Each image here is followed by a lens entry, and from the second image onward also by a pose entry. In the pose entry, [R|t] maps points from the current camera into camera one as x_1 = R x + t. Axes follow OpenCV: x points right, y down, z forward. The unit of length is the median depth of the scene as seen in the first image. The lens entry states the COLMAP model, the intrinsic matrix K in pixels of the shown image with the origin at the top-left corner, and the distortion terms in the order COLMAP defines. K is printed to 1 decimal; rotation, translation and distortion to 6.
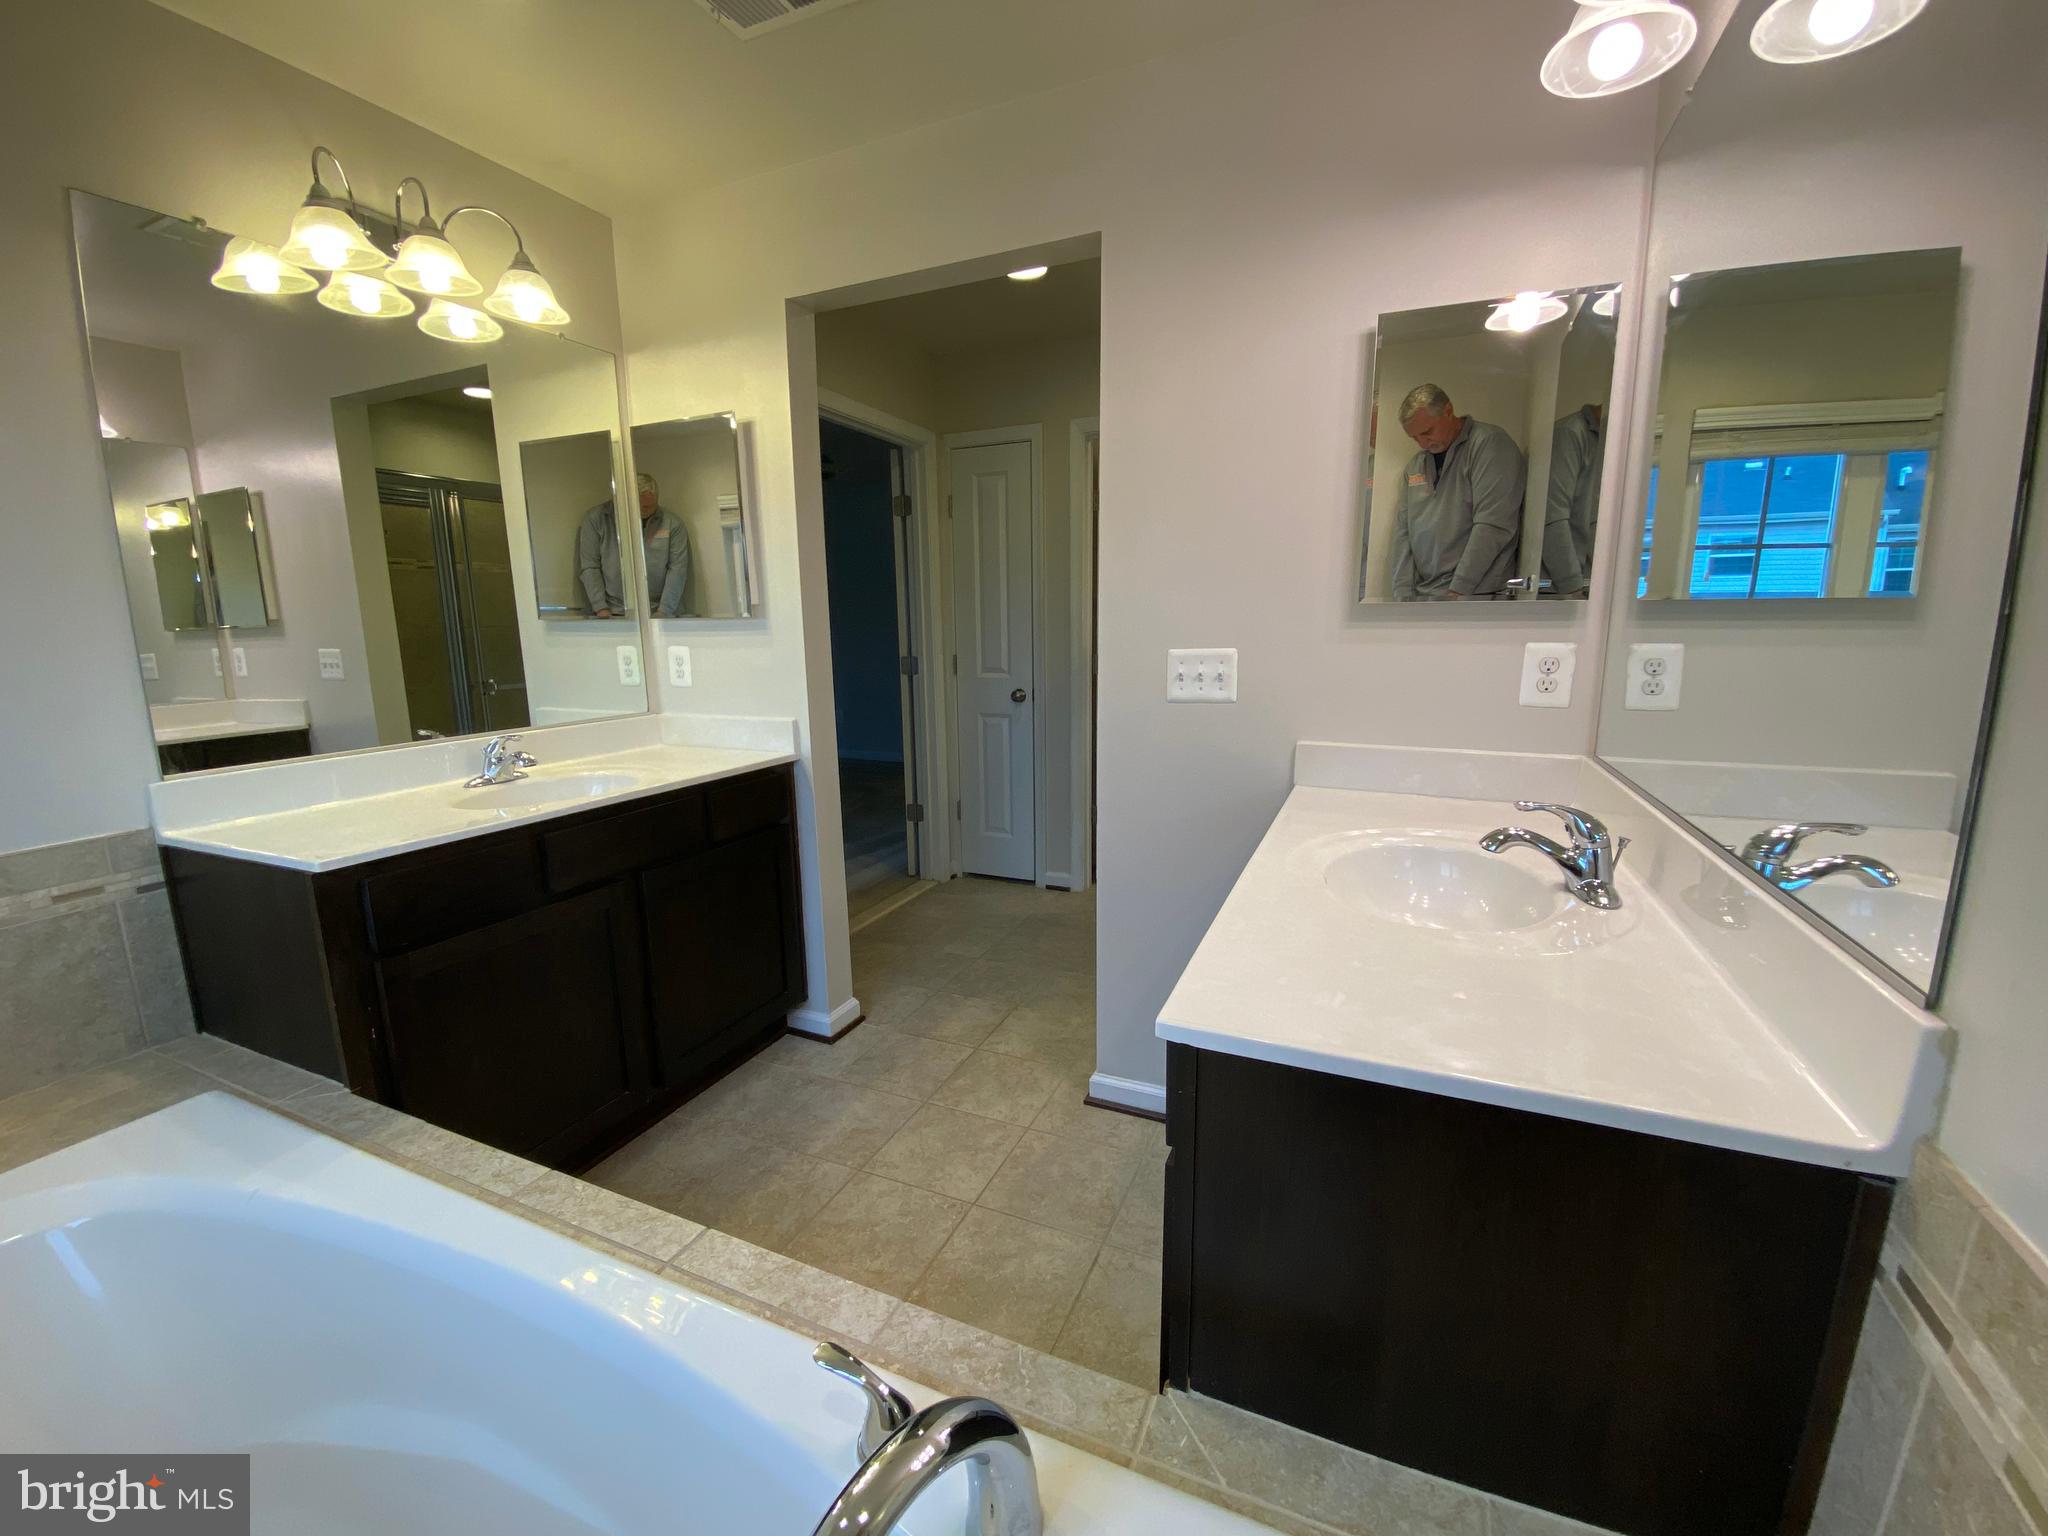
lens RADIAL K [[833.8, 0, 1026.2], [0, 833.8, 767.6], [0, 0, 1]] dist [-0.000373, -0.011281]
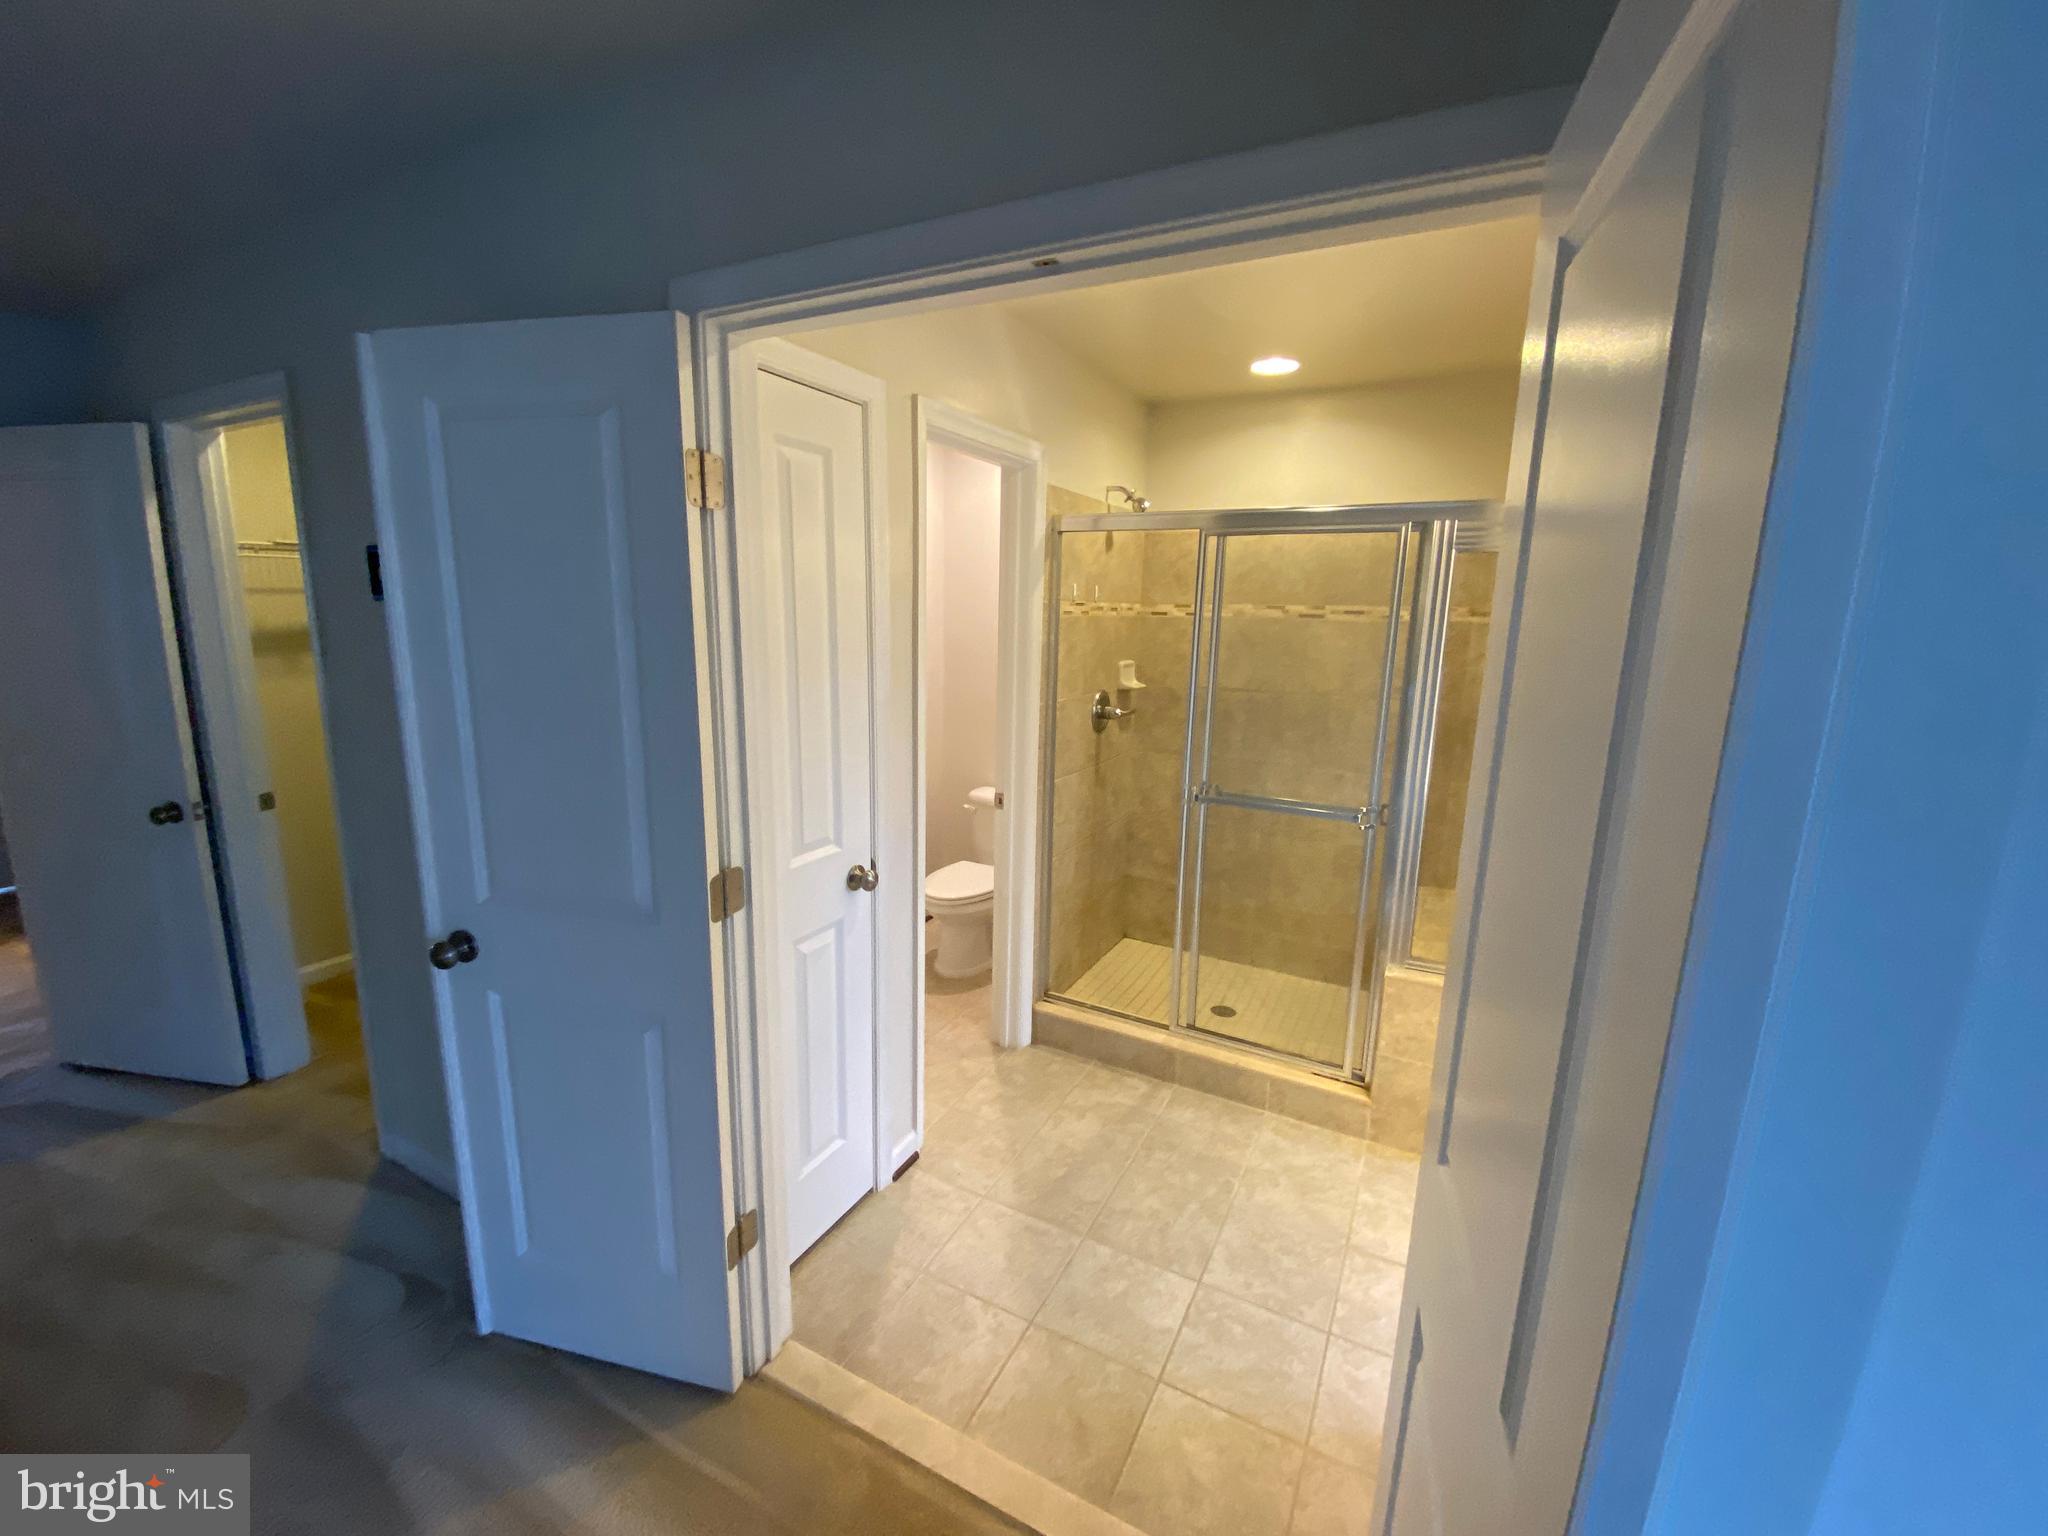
lens RADIAL K [[823.2, 0, 1027.1], [0, 823.2, 773.2], [0, 0, 1]] dist [0.002560, -0.012563]
pose [[0.061568, -0.181908, 0.981386, -0.922596], [0.151406, 0.973575, 0.170961, -0.412545], [-0.986552, 0.138062, 0.087483, 1.563514]]
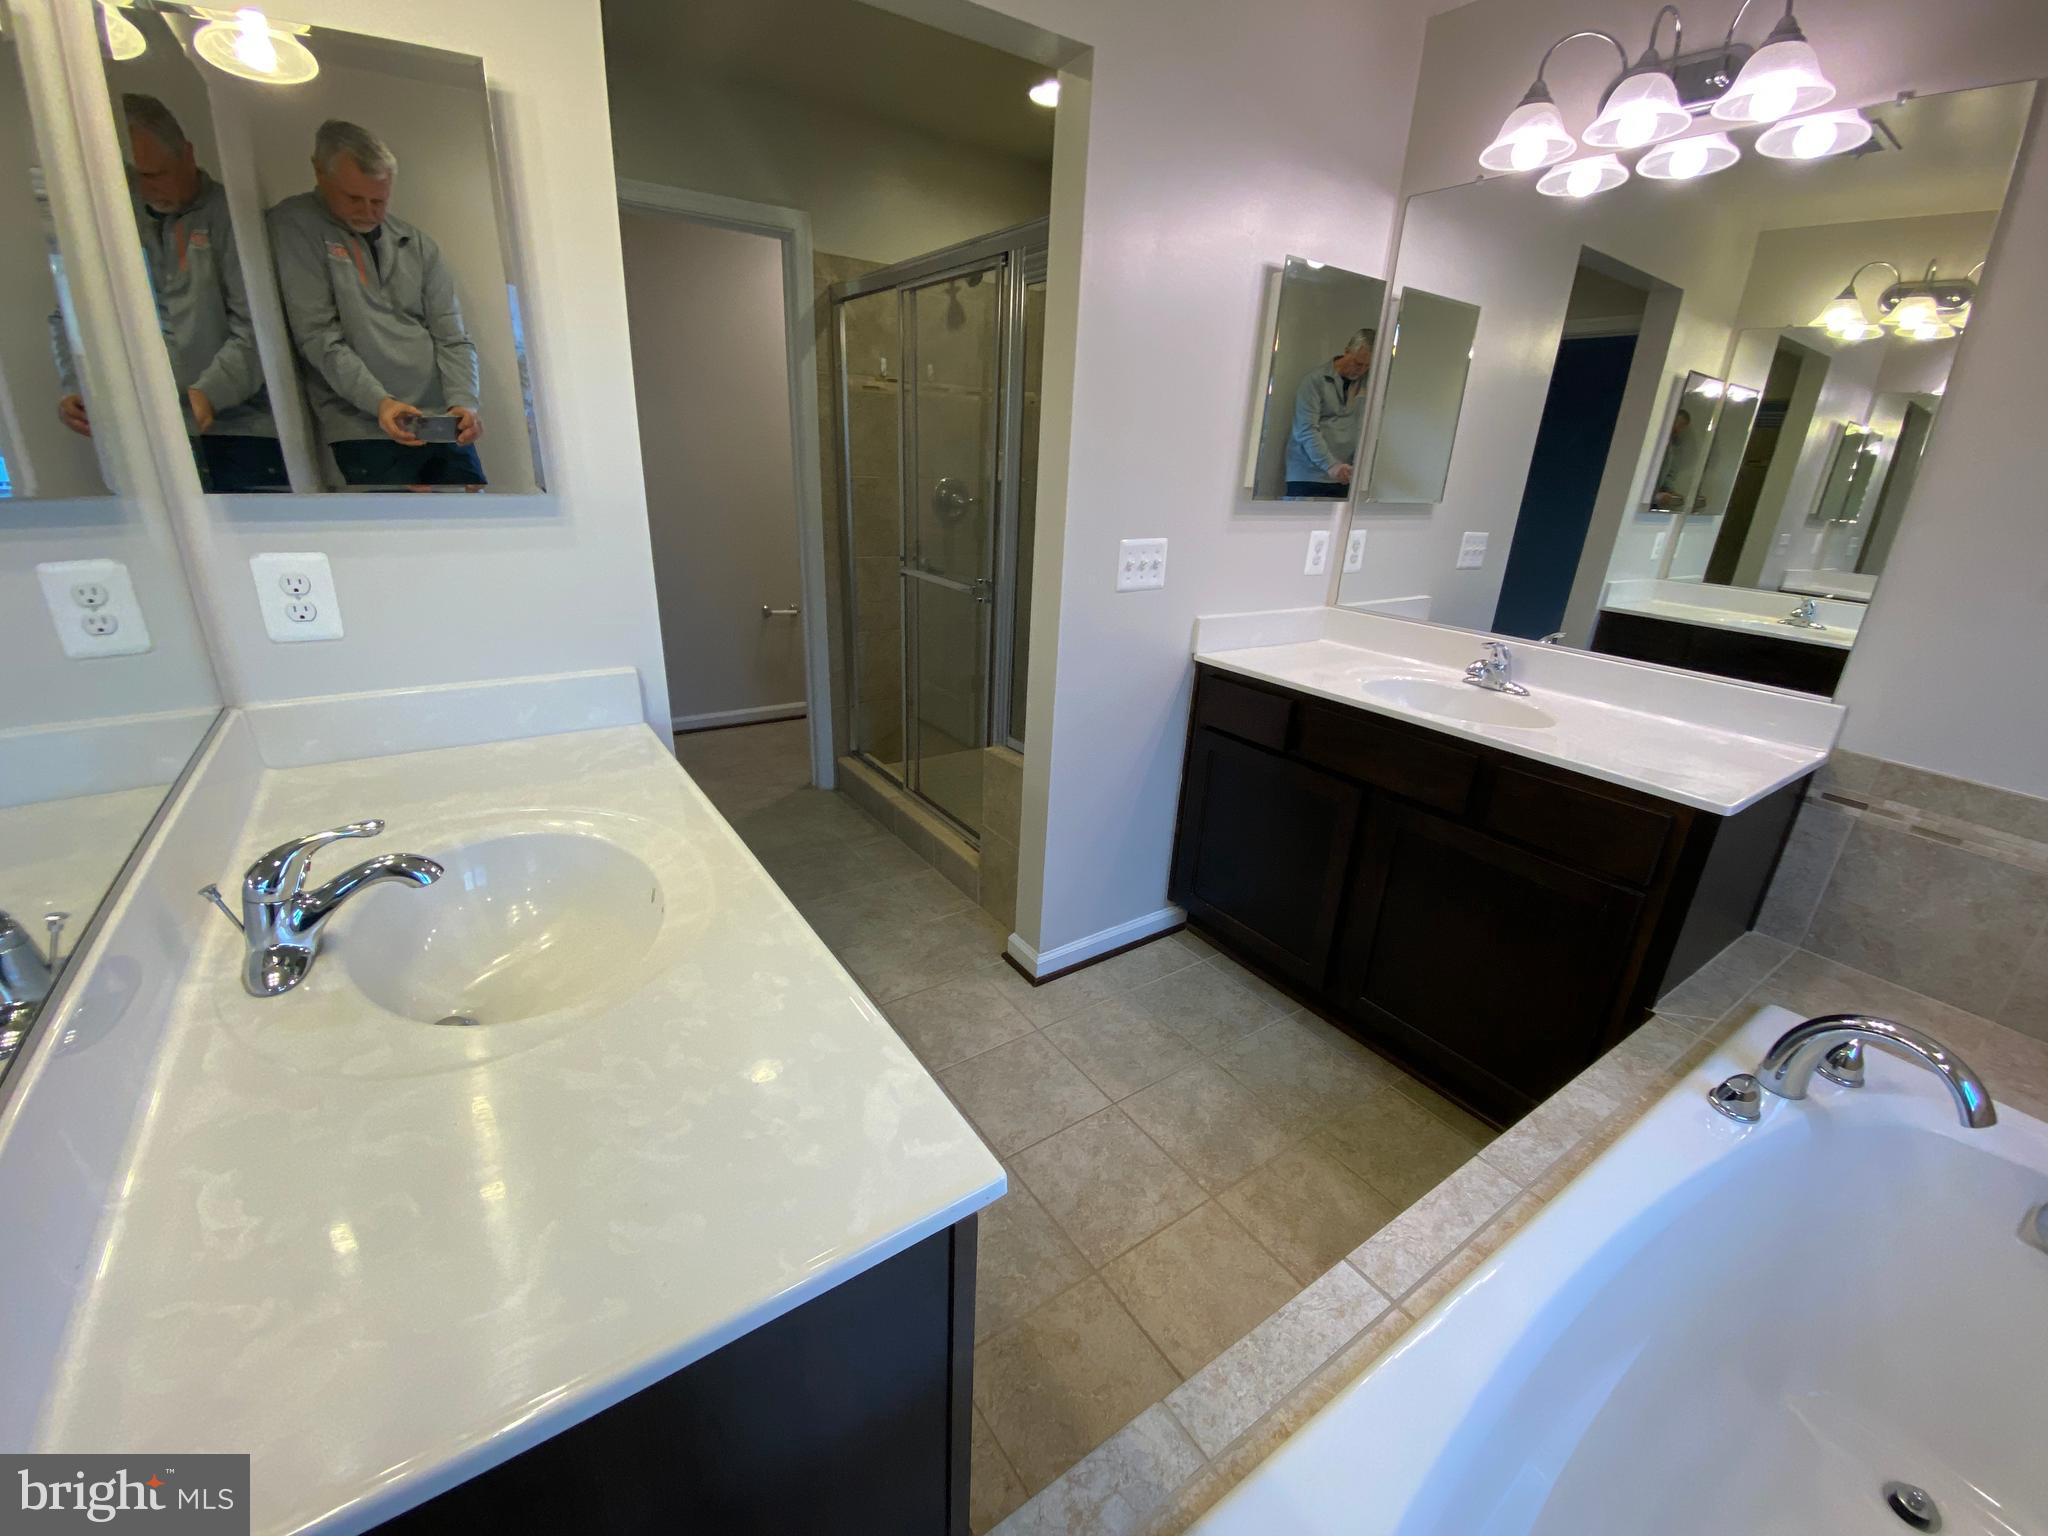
lens RADIAL K [[831.6, 0, 1029.6], [0, 831.6, 769.0], [0, 0, 1]] dist [0.029136, -0.023538]
pose [[0.522037, -0.266179, 0.810325, -0.758106], [0.098146, 0.962492, 0.252935, -0.133971], [-0.847257, -0.052512, 0.528581, 0.501748]]
